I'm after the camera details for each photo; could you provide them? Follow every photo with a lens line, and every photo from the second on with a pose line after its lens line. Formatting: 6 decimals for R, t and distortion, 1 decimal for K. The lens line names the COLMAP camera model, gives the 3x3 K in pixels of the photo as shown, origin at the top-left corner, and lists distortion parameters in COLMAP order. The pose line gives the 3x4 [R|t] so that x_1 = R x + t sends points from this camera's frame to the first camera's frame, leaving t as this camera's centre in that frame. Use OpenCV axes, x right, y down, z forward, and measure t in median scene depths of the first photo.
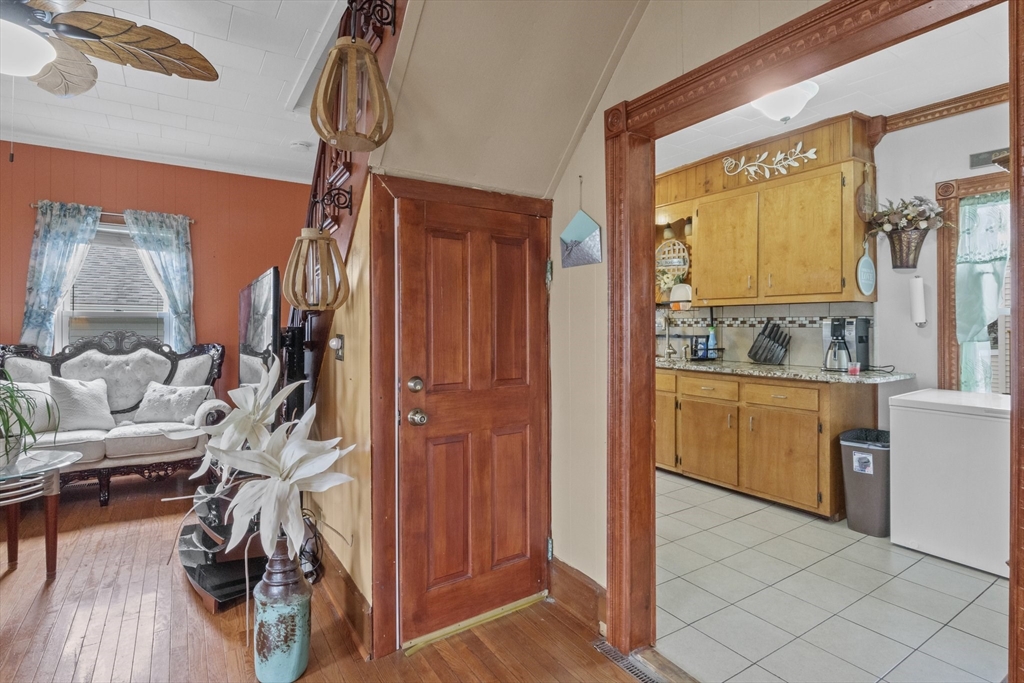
lens RADIAL K [[524.0, 0, 511.2], [0, 524.0, 325.5], [0, 0, 1]] dist [-0.003790, -0.001007]
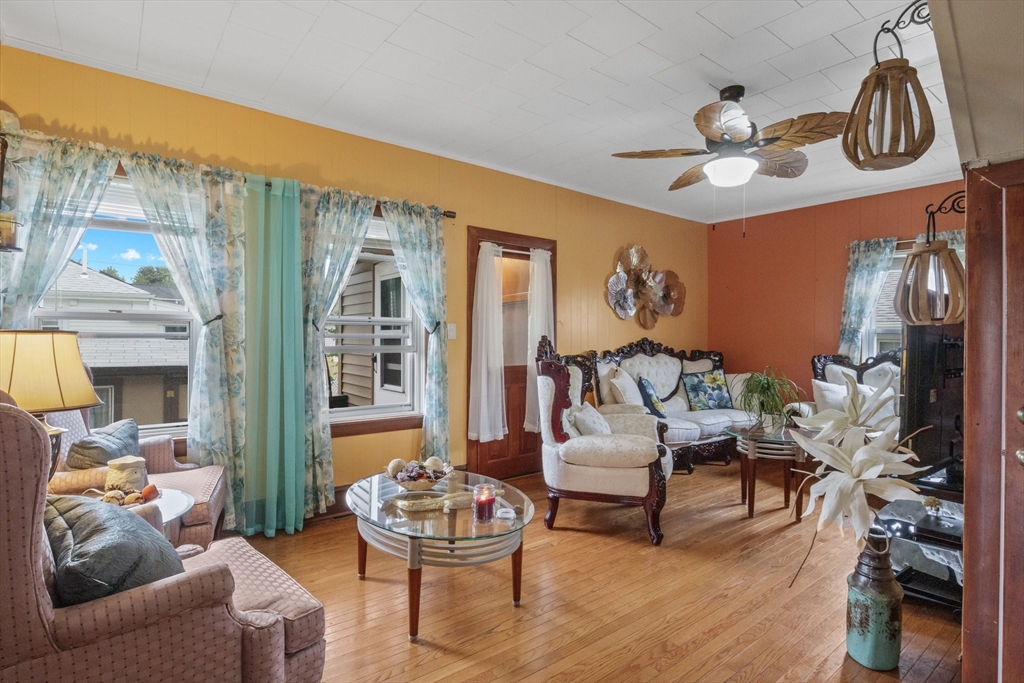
lens RADIAL K [[524.0, 0, 519.8], [0, 524.0, 339.3], [0, 0, 1]] dist [-0.003790, -0.001007]
pose [[0.084298, 0.001112, -0.996440, 0.432131], [-0.005089, 0.999987, 0.000685, 0.000313], [0.996428, 0.005013, 0.084303, 0.130022]]
